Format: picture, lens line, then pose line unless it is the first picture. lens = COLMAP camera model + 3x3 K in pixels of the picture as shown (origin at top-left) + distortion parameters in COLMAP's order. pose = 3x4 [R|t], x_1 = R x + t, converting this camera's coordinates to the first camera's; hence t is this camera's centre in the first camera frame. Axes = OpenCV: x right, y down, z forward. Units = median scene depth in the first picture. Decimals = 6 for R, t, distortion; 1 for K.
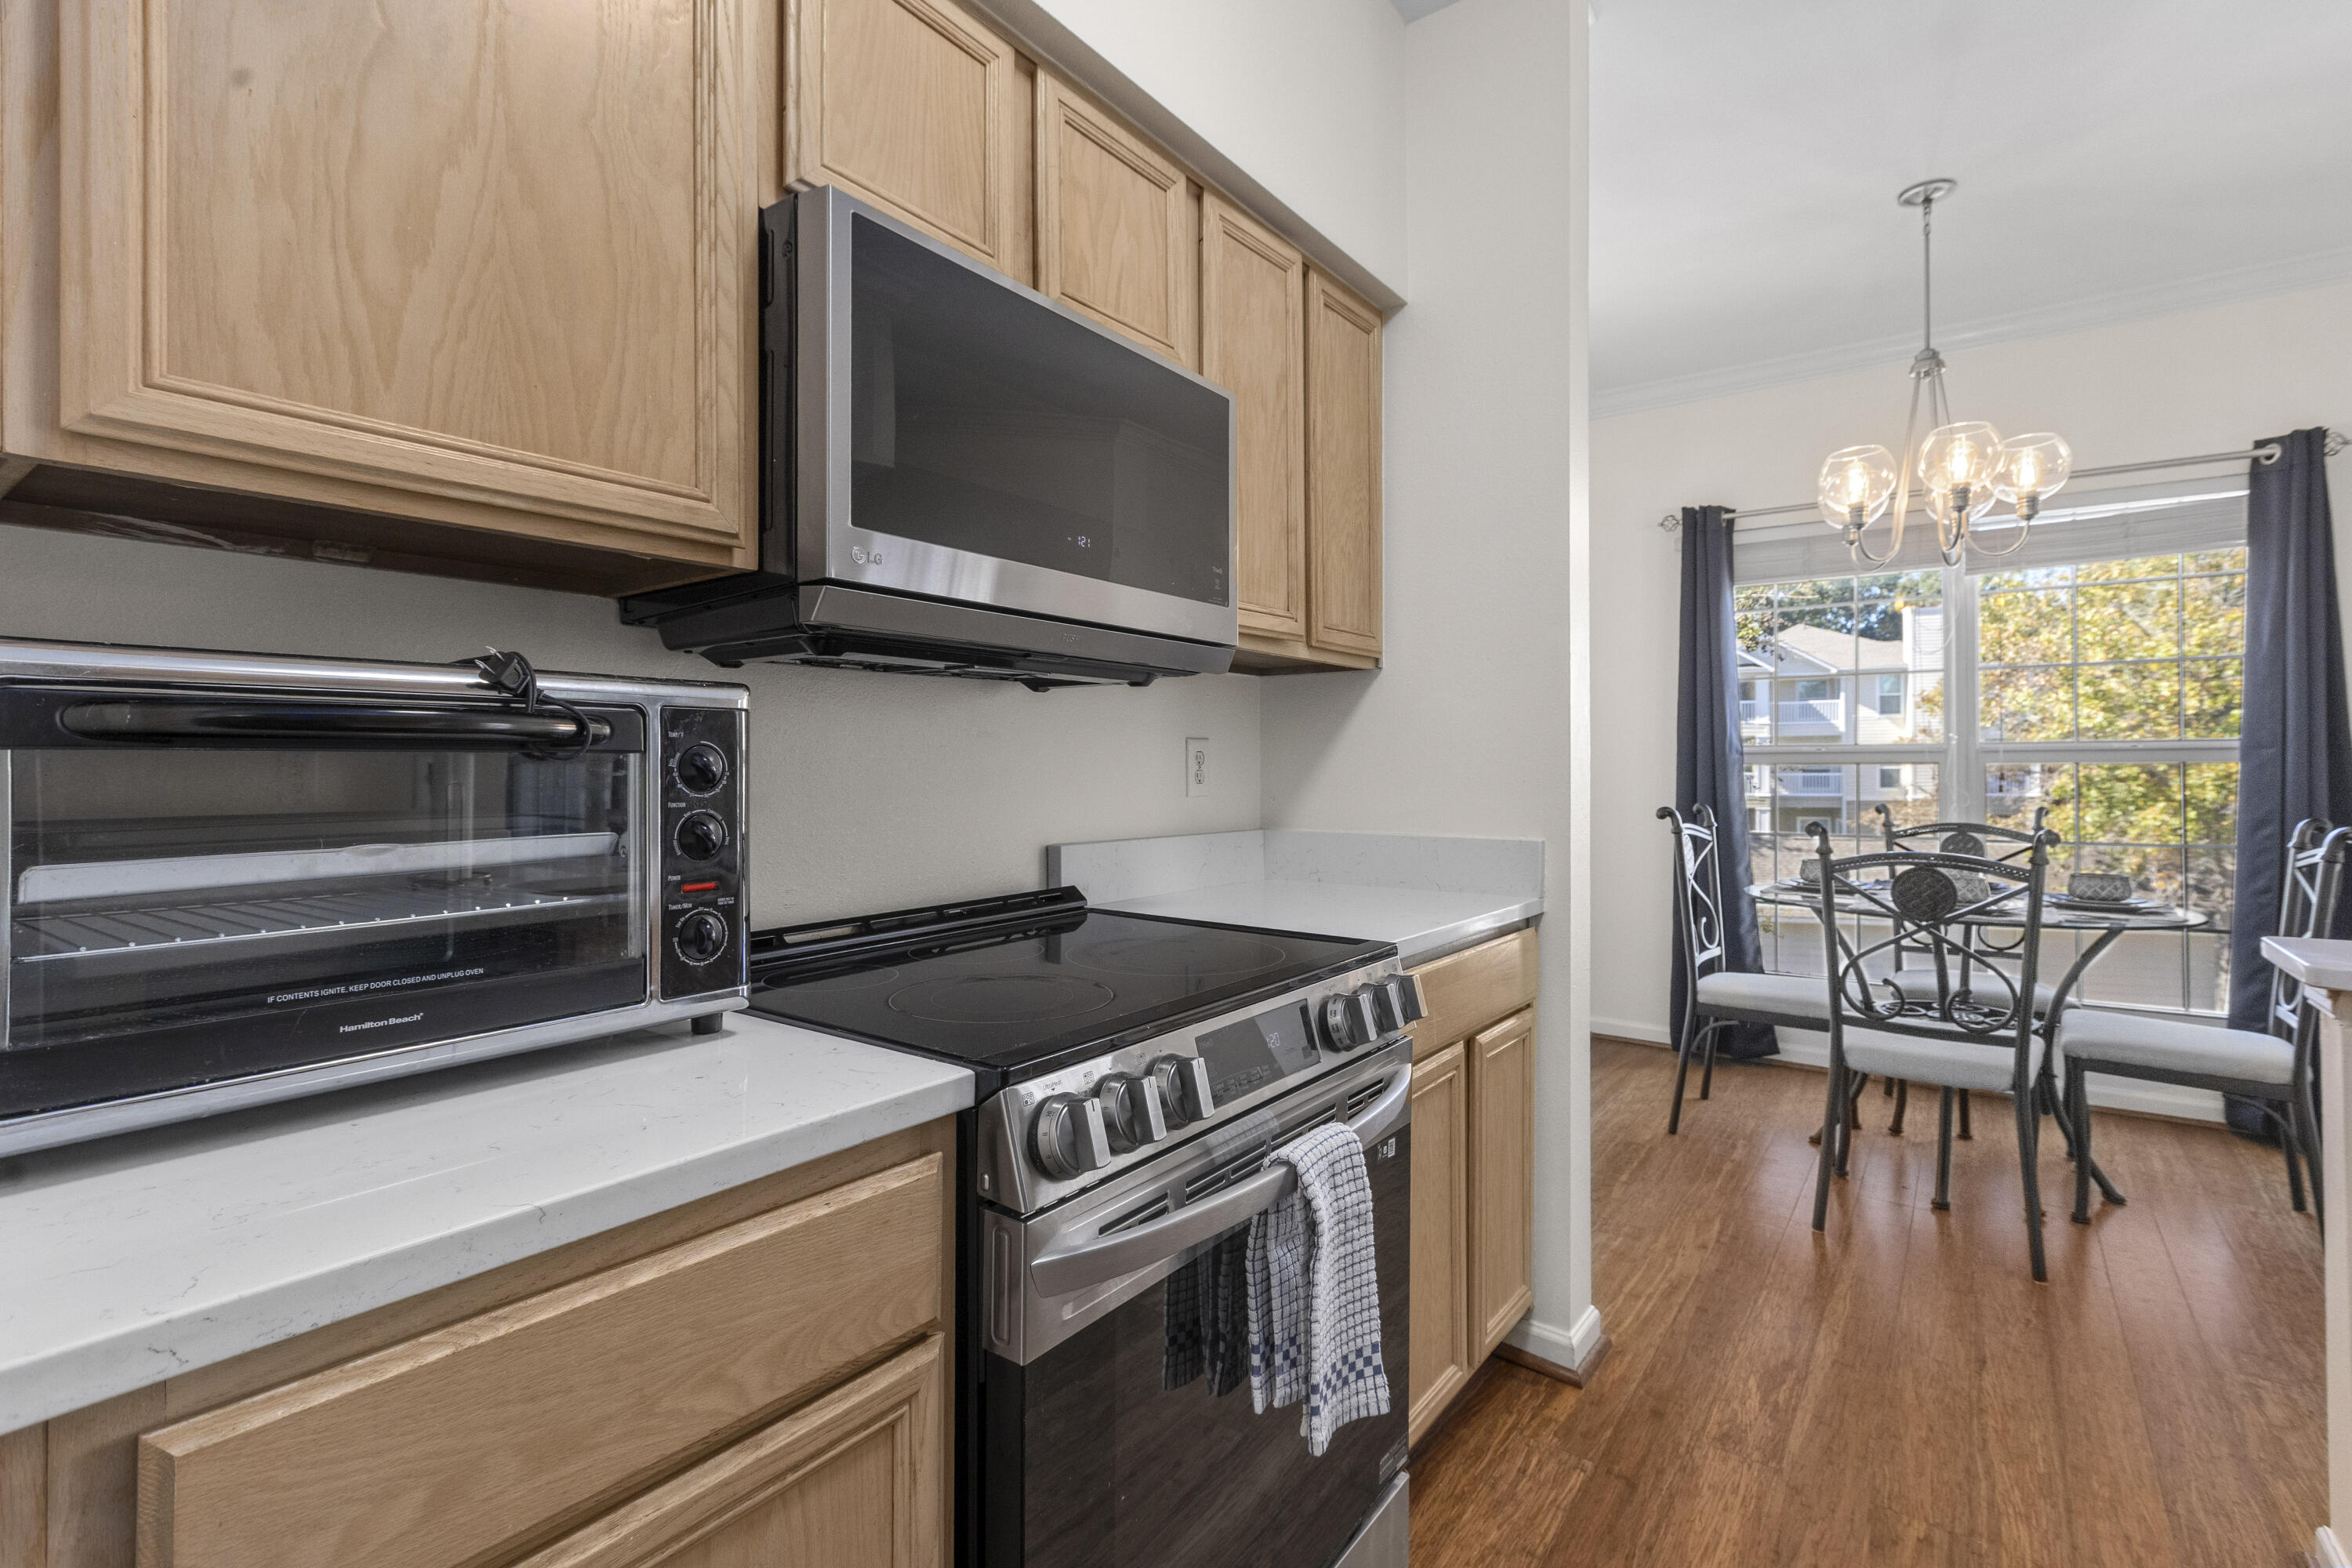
lens RADIAL K [[1046.3, 0, 1176.0], [0, 1046.3, 784.0], [0, 0, 1]] dist [-0.001591, -0.000056]
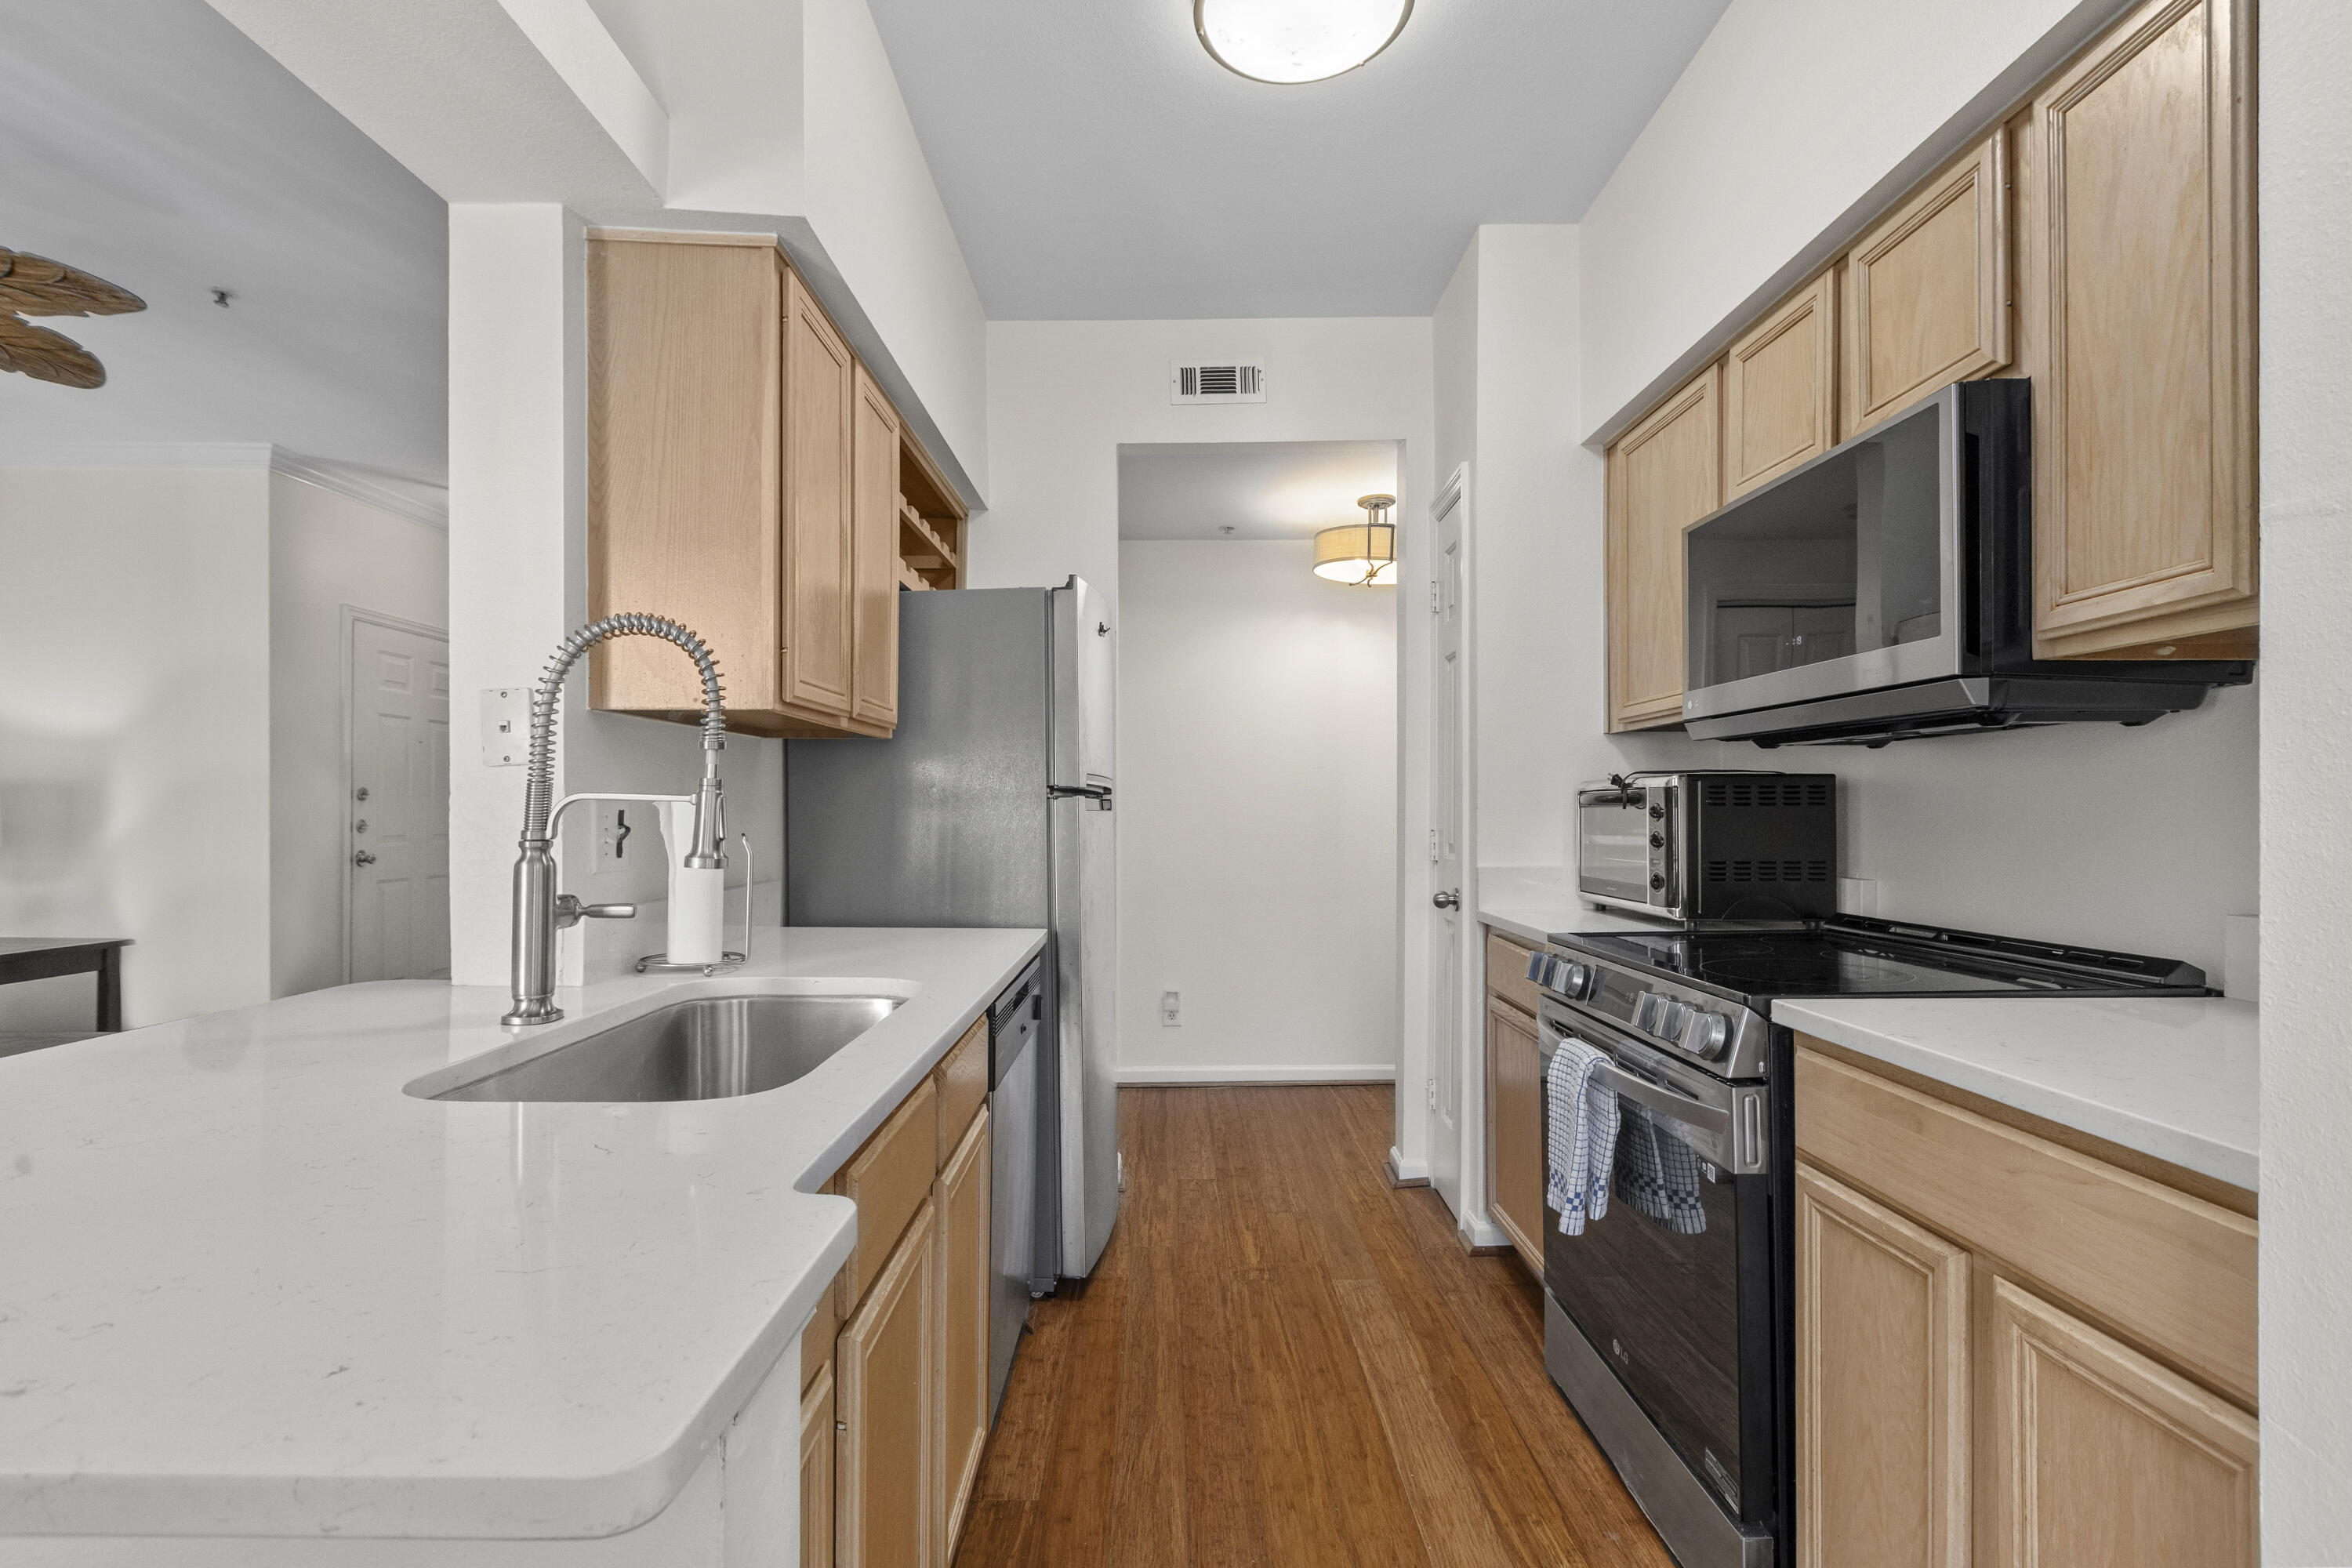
lens RADIAL K [[1046.3, 0, 1176.0], [0, 1046.3, 784.0], [0, 0, 1]] dist [-0.001591, -0.000056]
pose [[-0.786591, -0.001508, -0.617473, 1.981071], [0.004183, 0.999961, -0.007771, -0.068760], [0.617460, -0.008696, -0.786554, 2.303644]]
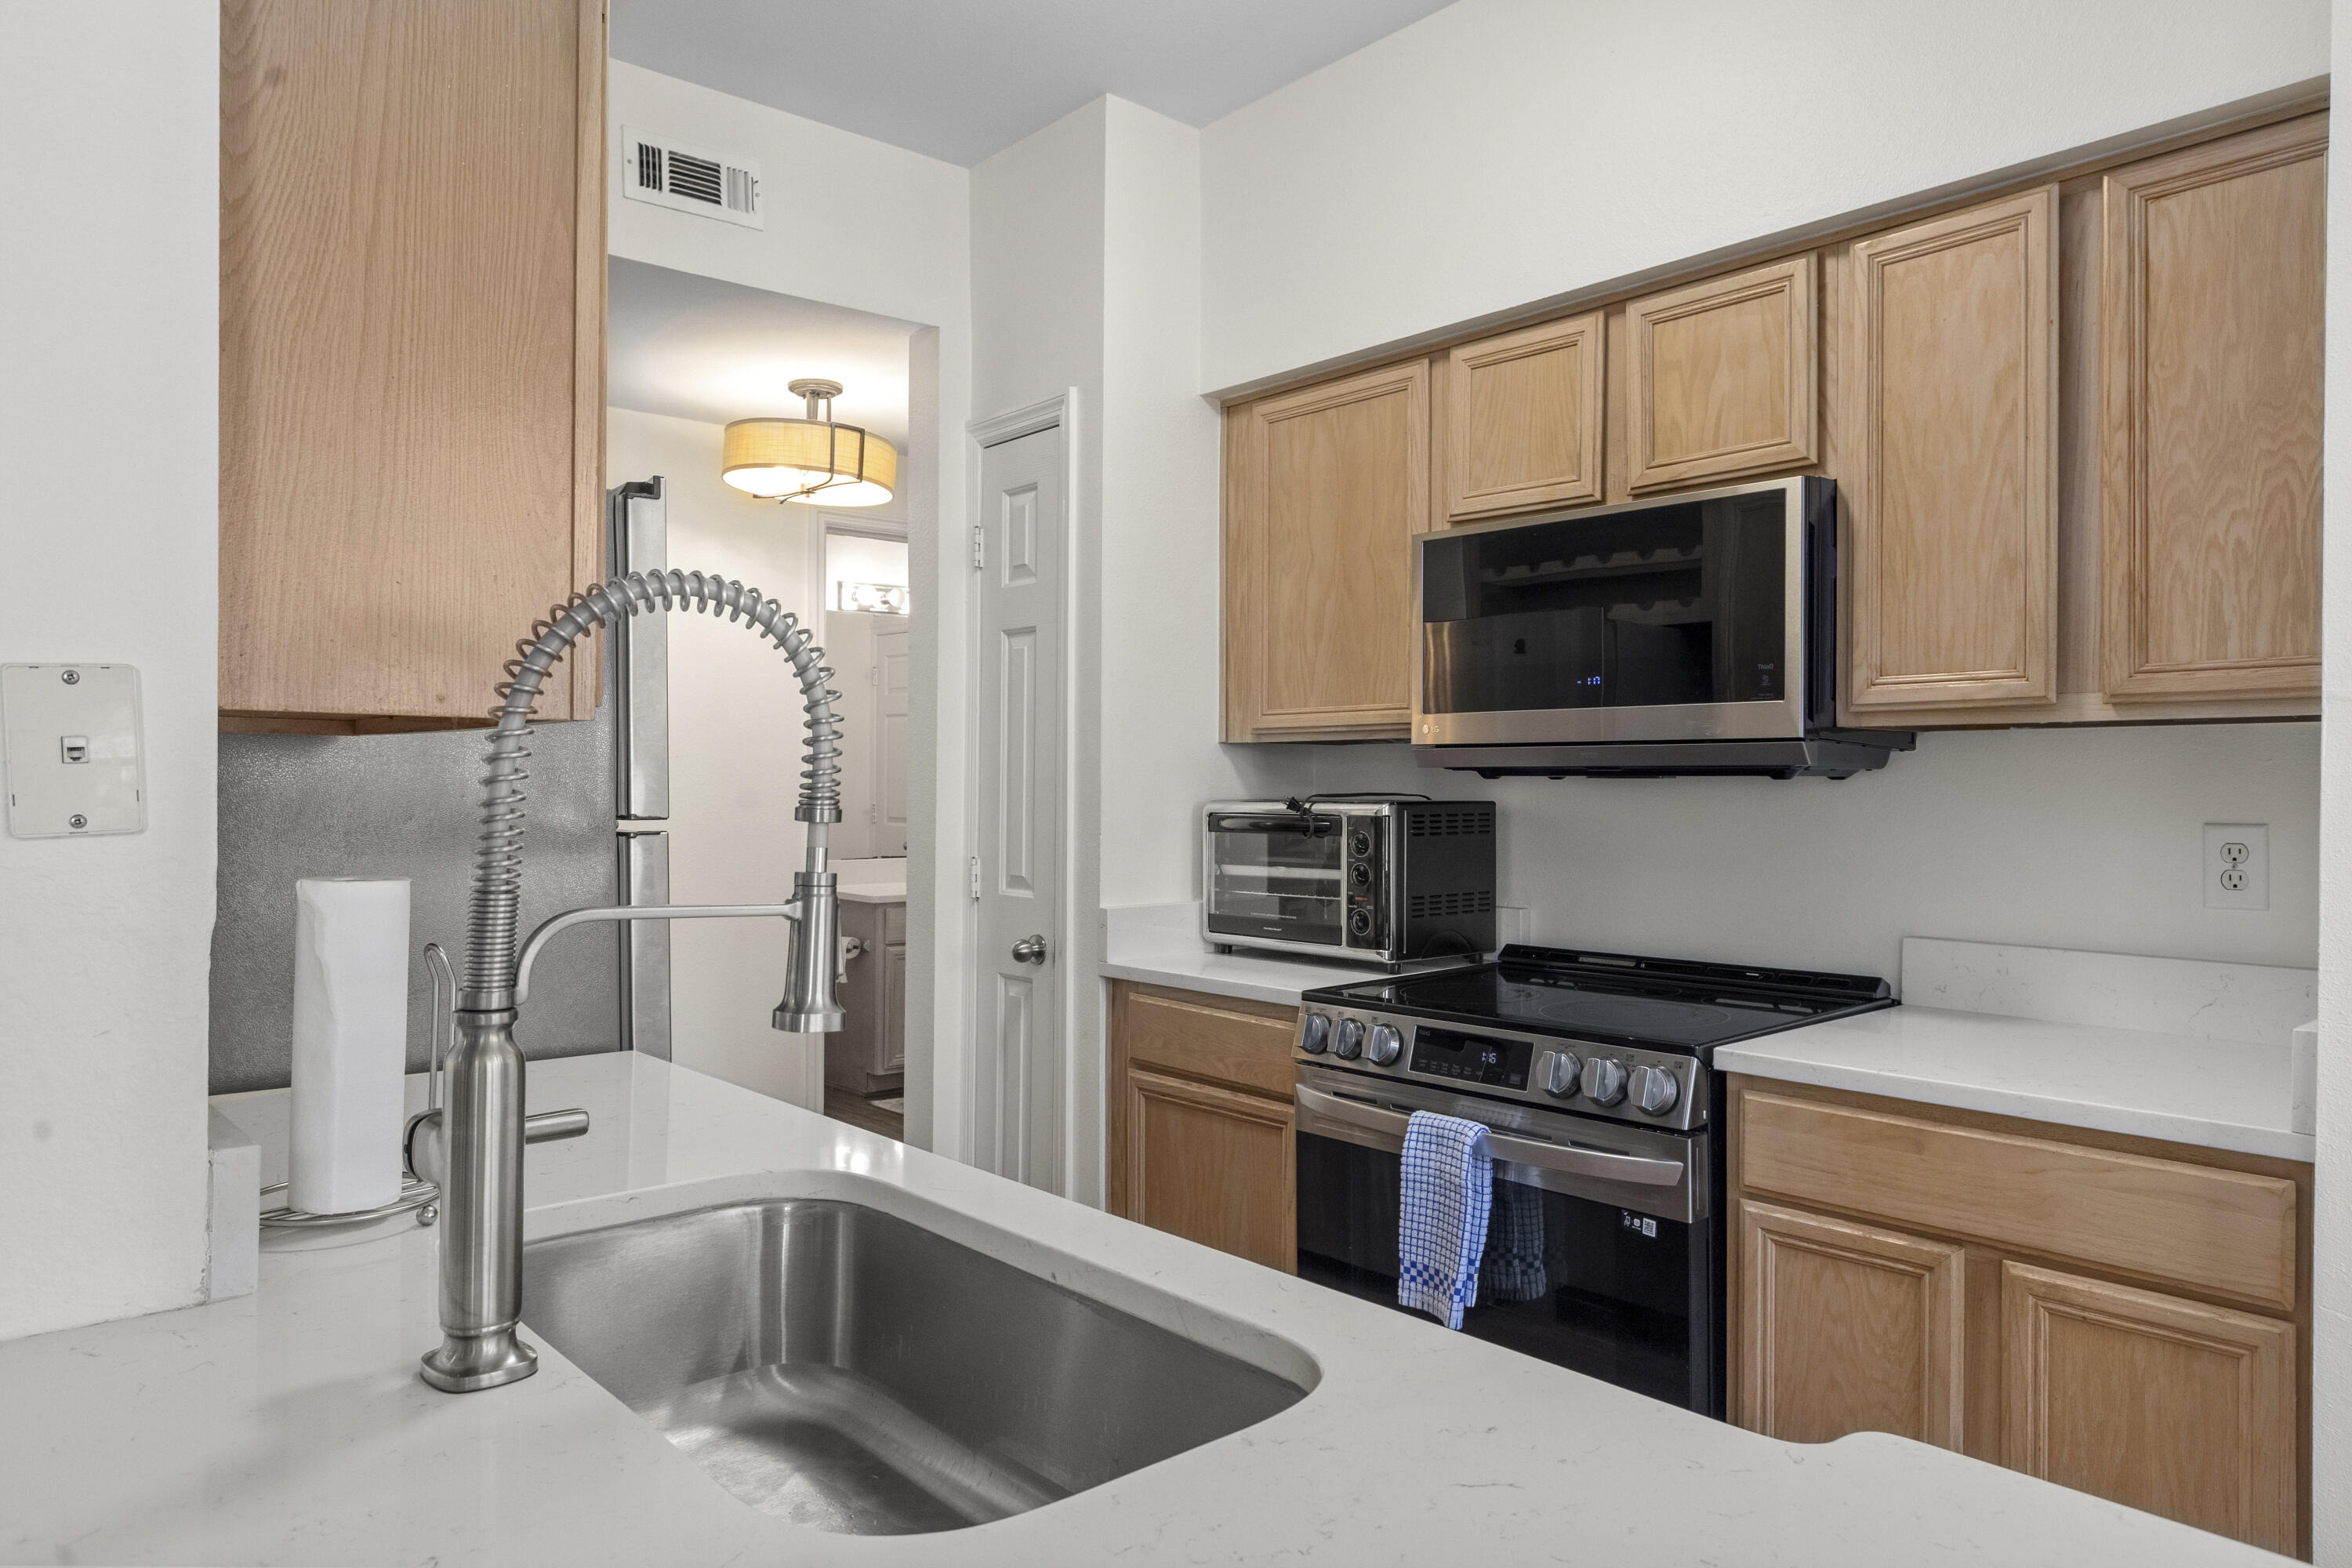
lens RADIAL K [[1468.3, 0, 1168.3], [0, 1468.3, 758.7], [0, 0, 1]] dist [0.018509, -0.022036]
pose [[-0.195761, -0.005909, -0.980634, 2.704117], [-0.011768, 0.999924, -0.003676, -0.181707], [0.980581, 0.010821, -0.195815, 1.254102]]
